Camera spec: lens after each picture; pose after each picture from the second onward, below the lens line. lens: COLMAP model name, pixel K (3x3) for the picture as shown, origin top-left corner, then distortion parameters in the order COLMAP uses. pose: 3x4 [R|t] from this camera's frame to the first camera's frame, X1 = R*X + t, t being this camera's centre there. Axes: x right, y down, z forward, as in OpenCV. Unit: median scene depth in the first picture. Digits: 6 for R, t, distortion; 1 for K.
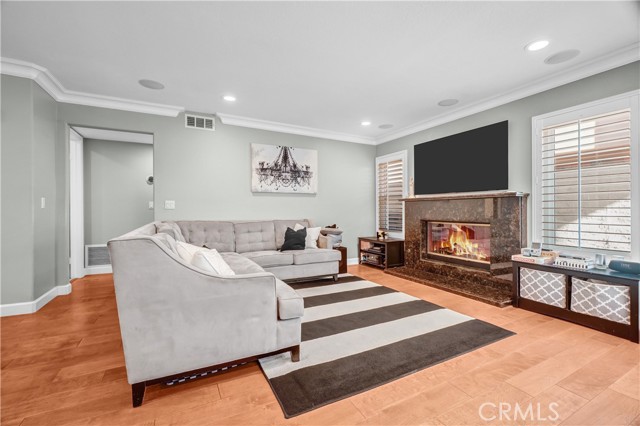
lens RADIAL K [[278.6, 0, 322.2], [0, 278.6, 208.0], [0, 0, 1]] dist [0.000069, 0.000664]
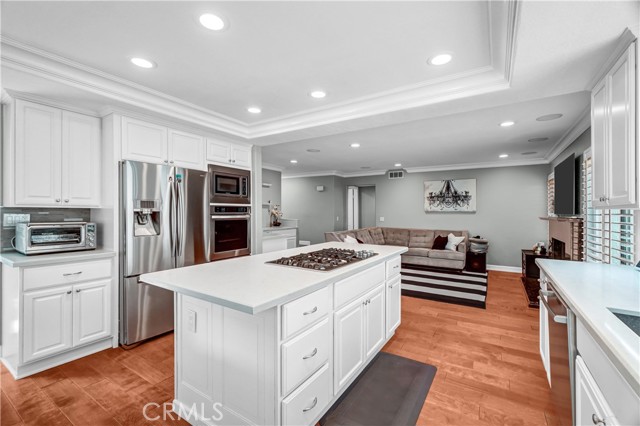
lens RADIAL K [[278.6, 0, 314.3], [0, 278.6, 211.6], [0, 0, 1]] dist [0.000069, 0.000664]
pose [[0.482829, 0.000487, -0.875715, 0.901535], [0.002938, 0.999993, 0.002176, -0.066695], [0.875710, -0.003623, 0.482824, -0.361014]]
